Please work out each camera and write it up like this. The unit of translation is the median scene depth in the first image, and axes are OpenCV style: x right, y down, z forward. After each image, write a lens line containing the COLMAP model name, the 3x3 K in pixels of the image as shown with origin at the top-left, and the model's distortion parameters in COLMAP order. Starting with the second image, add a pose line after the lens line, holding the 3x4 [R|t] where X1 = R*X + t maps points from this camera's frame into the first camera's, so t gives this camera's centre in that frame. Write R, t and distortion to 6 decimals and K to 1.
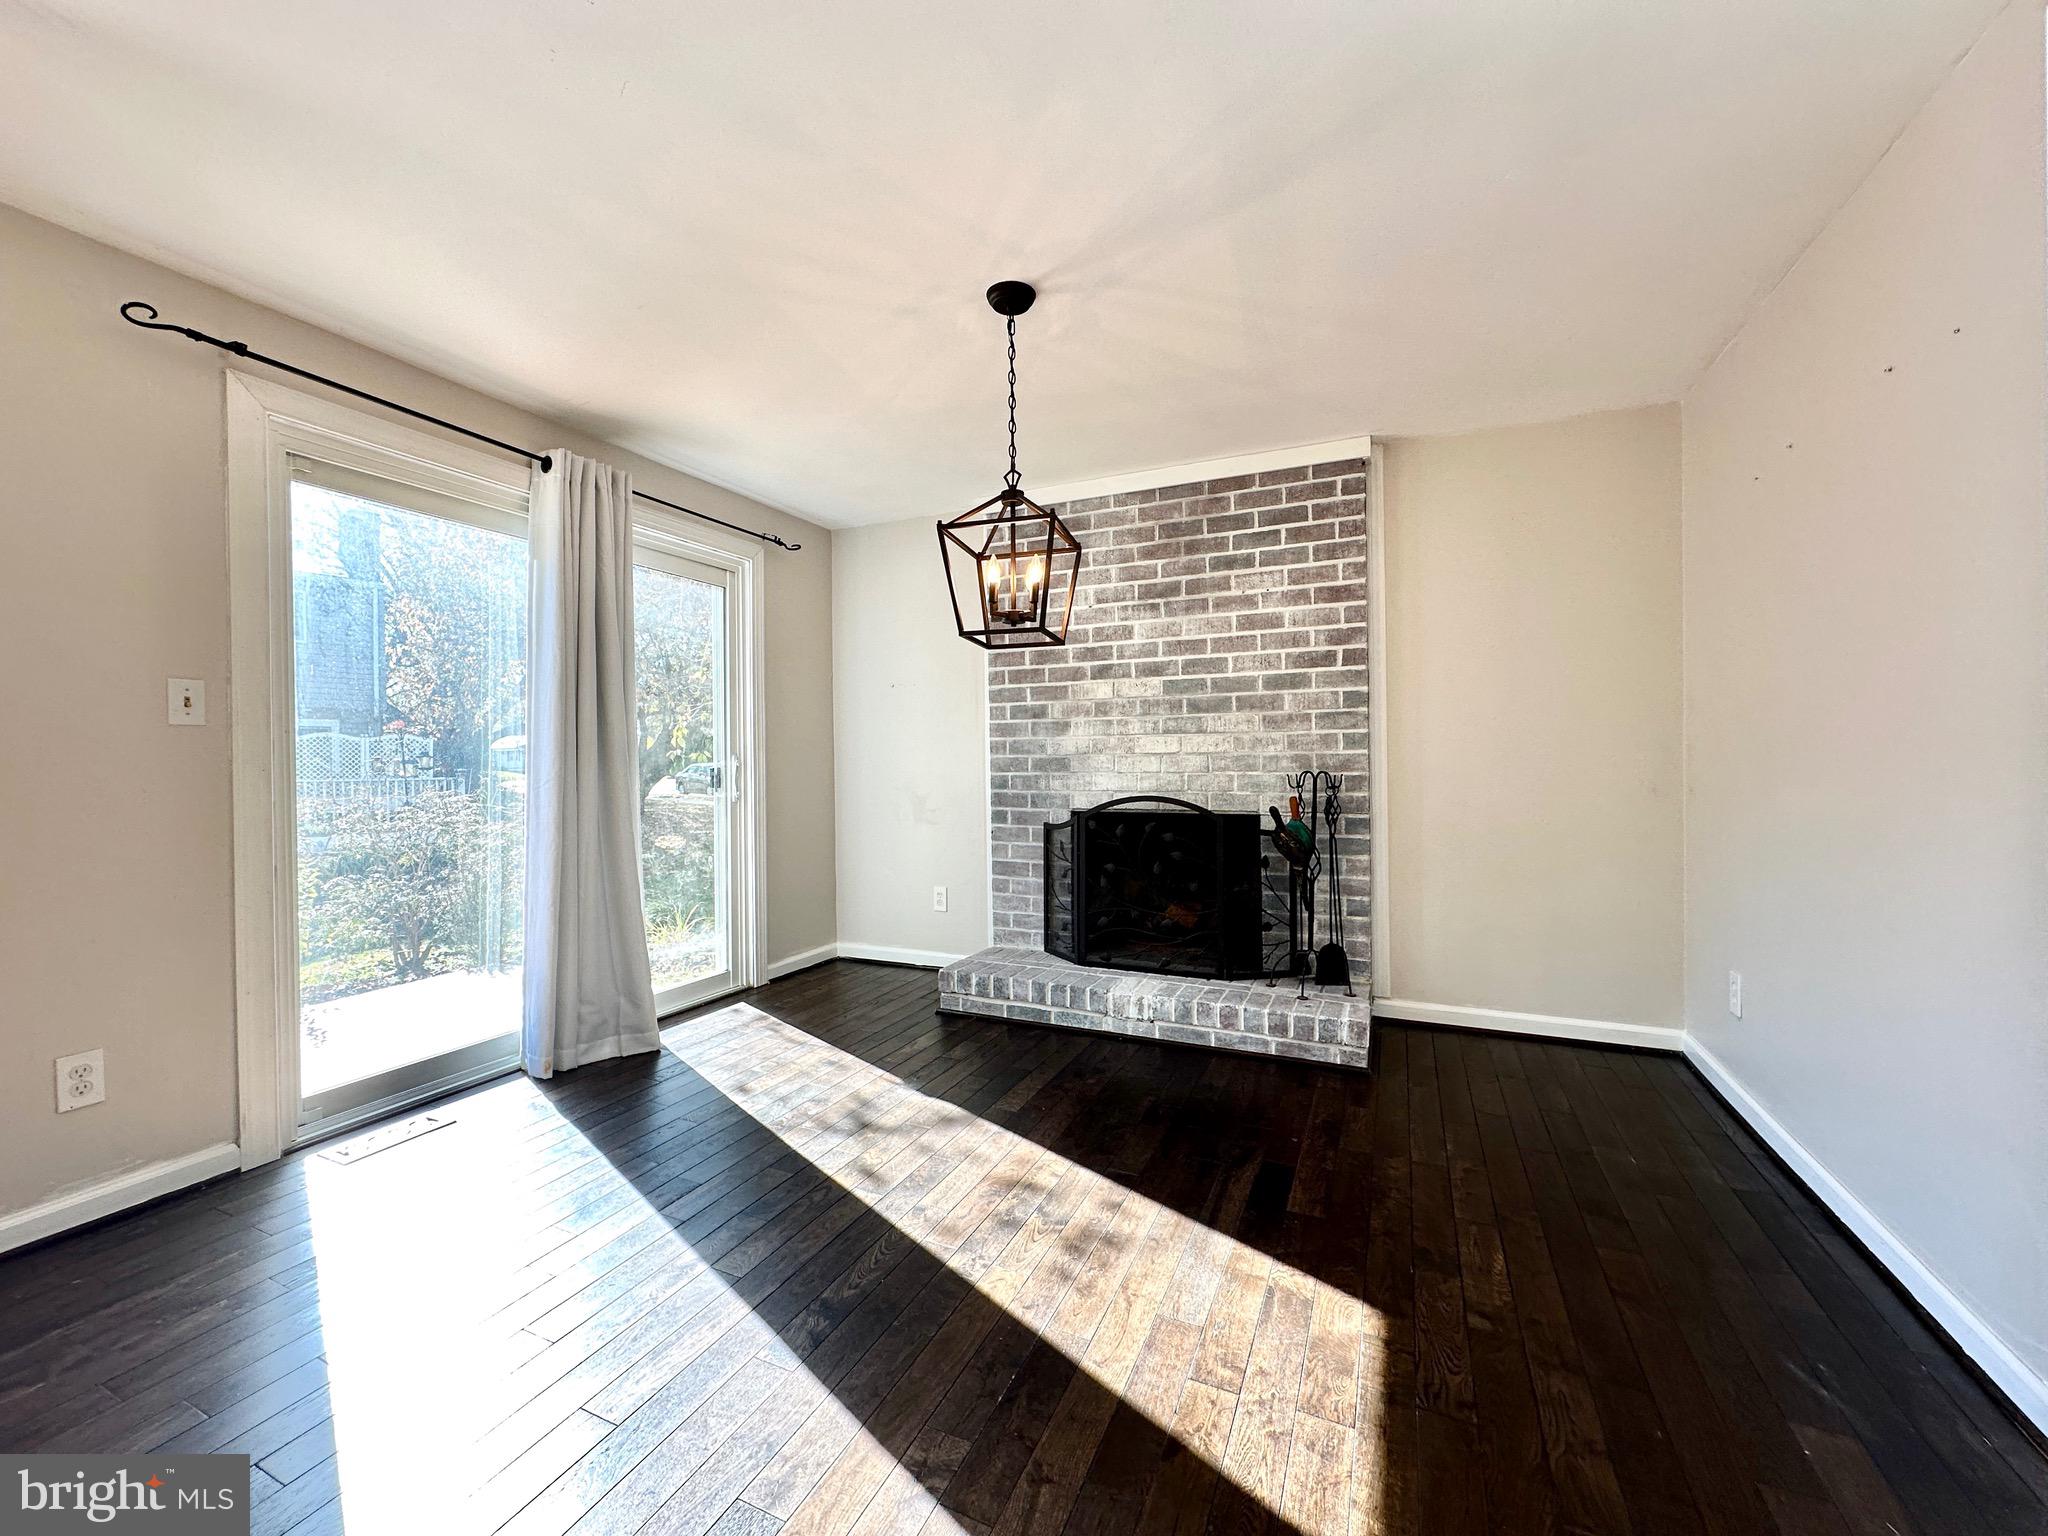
lens RADIAL K [[818.8, 0, 1016.9], [0, 818.8, 767.9], [0, 0, 1]] dist [-0.010892, -0.000651]
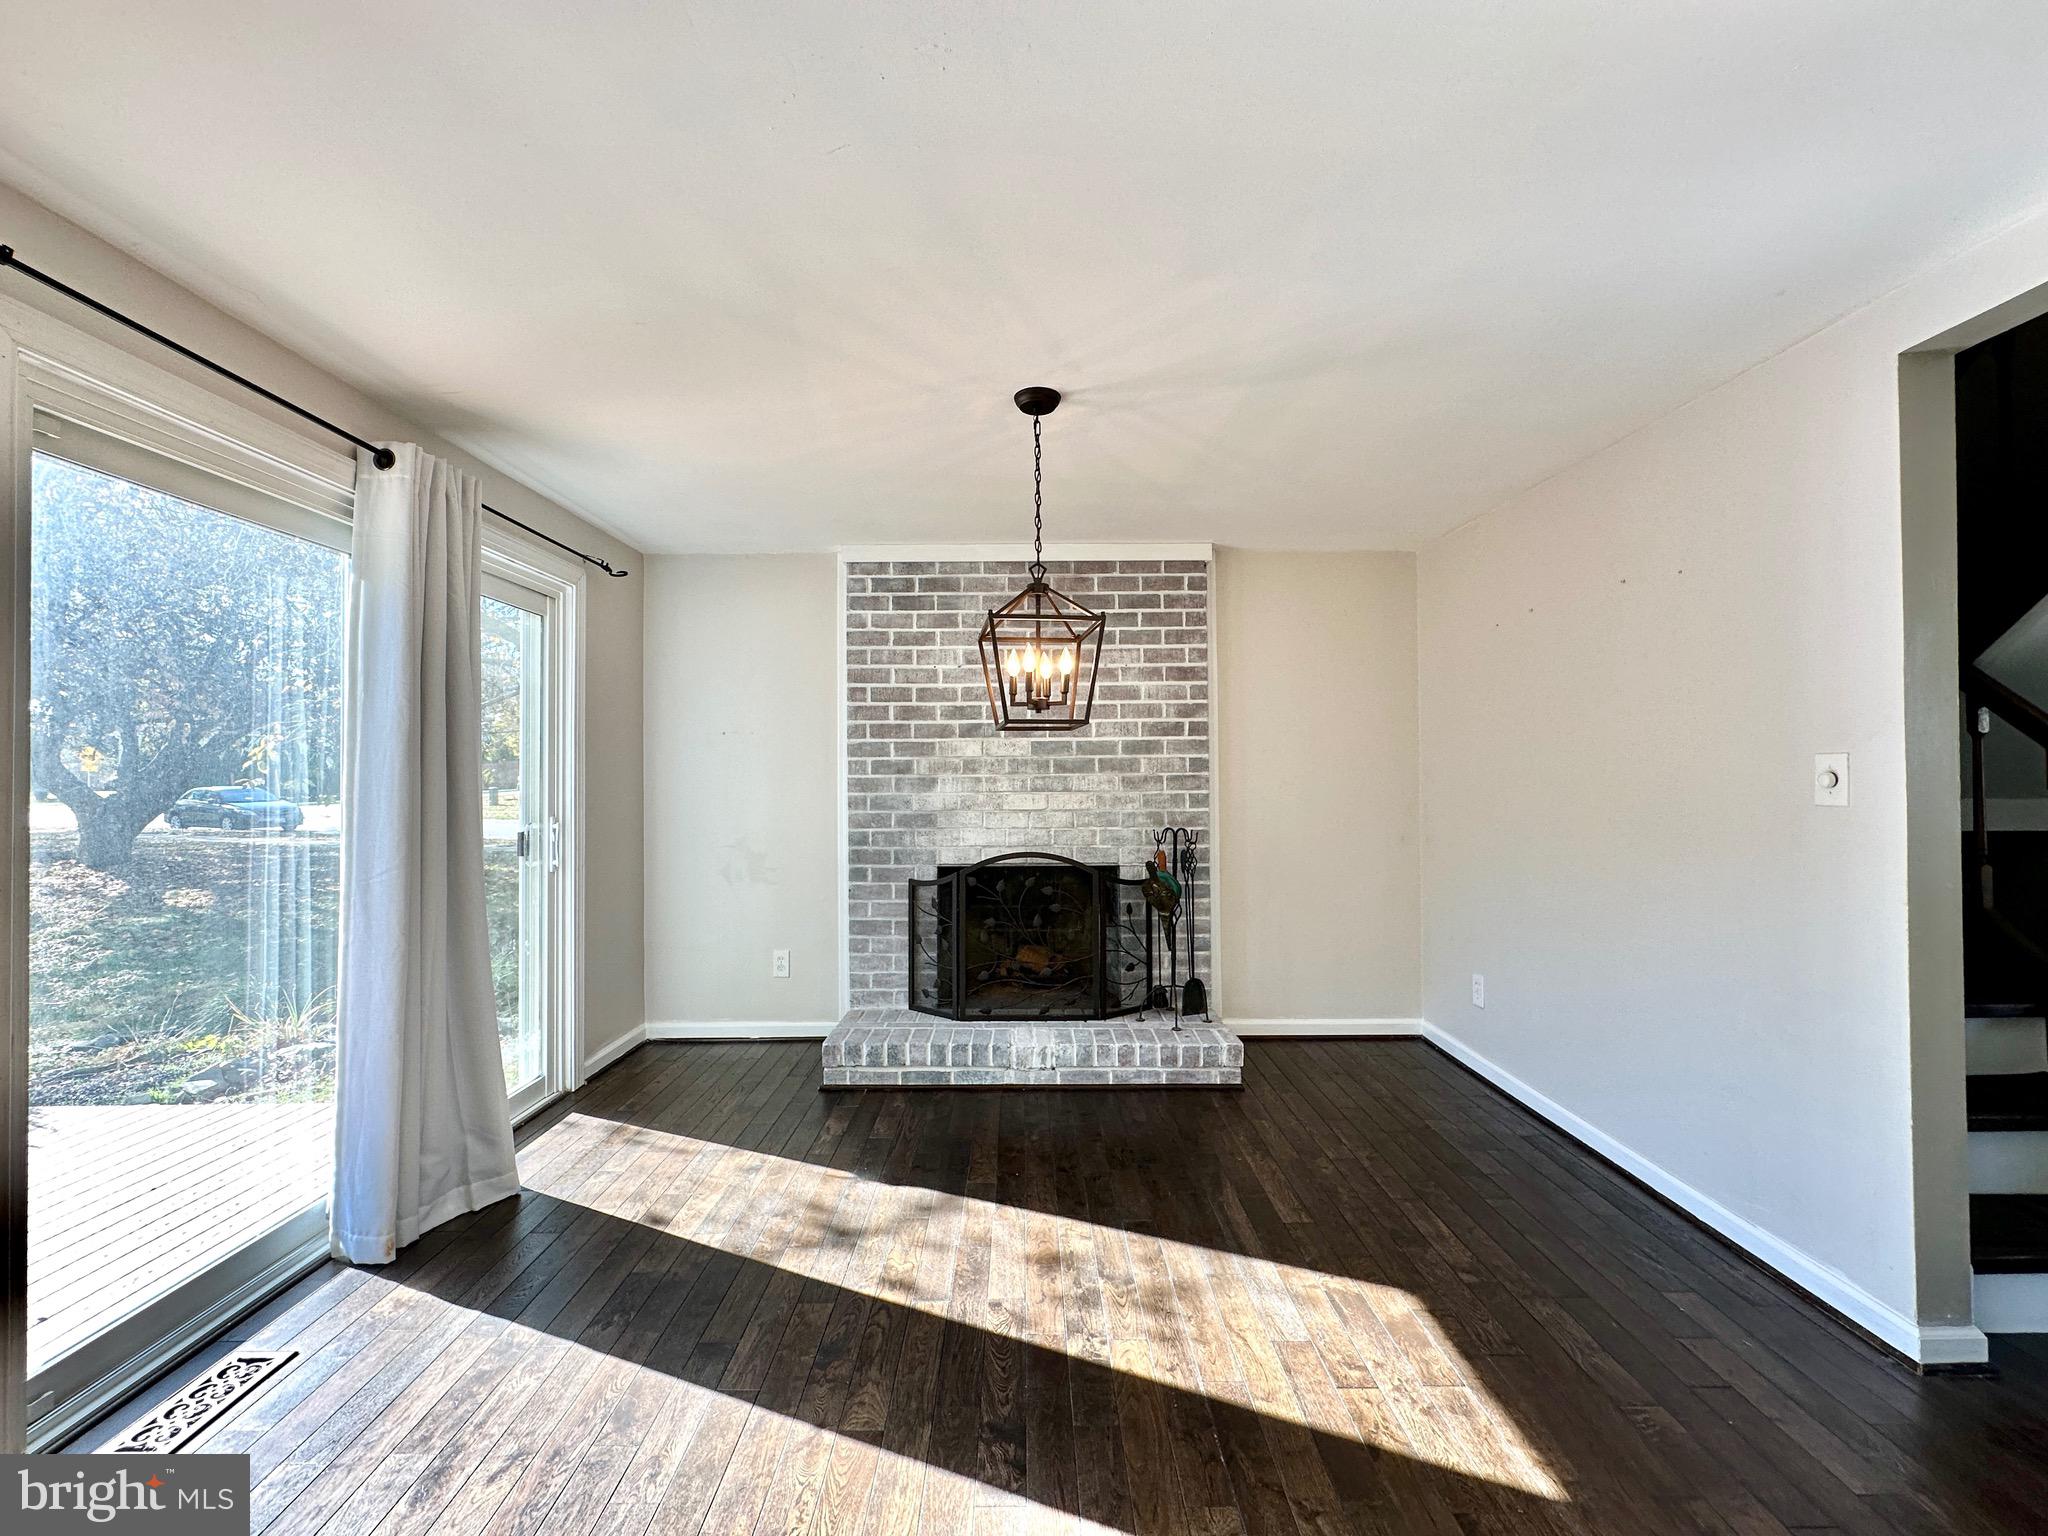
lens RADIAL K [[818.8, 0, 1019.2], [0, 818.8, 767.4], [0, 0, 1]] dist [-0.010892, -0.000651]
pose [[0.906321, 0.007688, 0.422521, -0.334999], [0.001115, 0.999788, -0.020583, -0.060454], [-0.422589, 0.019126, 0.906120, 0.050896]]
